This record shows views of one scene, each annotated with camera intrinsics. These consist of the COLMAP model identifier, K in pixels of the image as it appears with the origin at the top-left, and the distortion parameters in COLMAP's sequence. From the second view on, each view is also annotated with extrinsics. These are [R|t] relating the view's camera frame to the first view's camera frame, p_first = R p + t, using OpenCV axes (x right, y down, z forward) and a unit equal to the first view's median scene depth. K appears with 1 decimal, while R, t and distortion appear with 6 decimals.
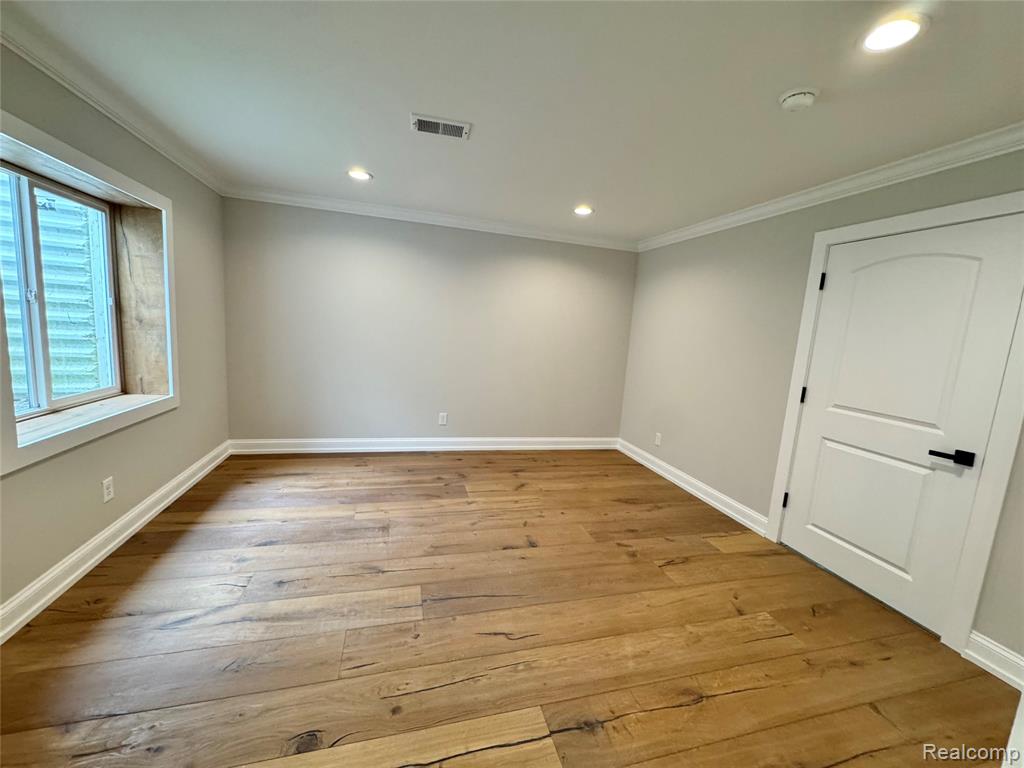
lens RADIAL K [[407.4, 0, 512.0], [0, 407.4, 384.0], [0, 0, 1]] dist [-0.034650, 0.000003]
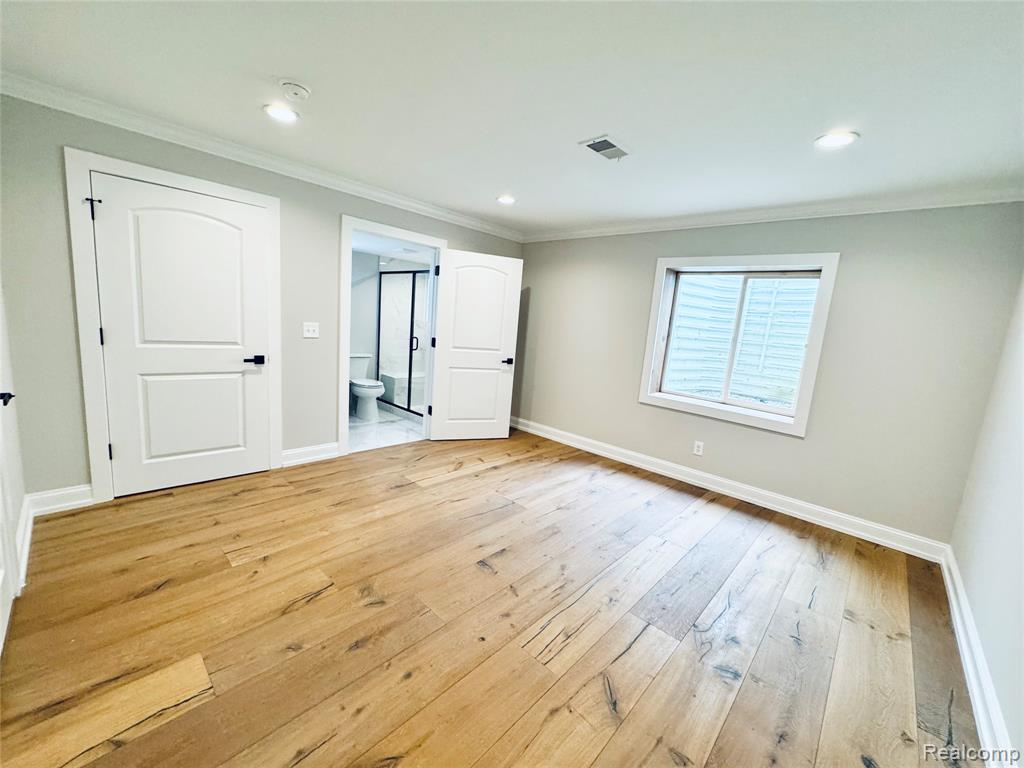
lens RADIAL K [[407.4, 0, 512.0], [0, 407.4, 384.0], [0, 0, 1]] dist [-0.034650, 0.000003]
pose [[-0.846072, -0.055377, -0.530184, 0.505416], [-0.210978, 0.948163, 0.237645, -0.204492], [0.489541, 0.312922, -0.813898, 1.692346]]
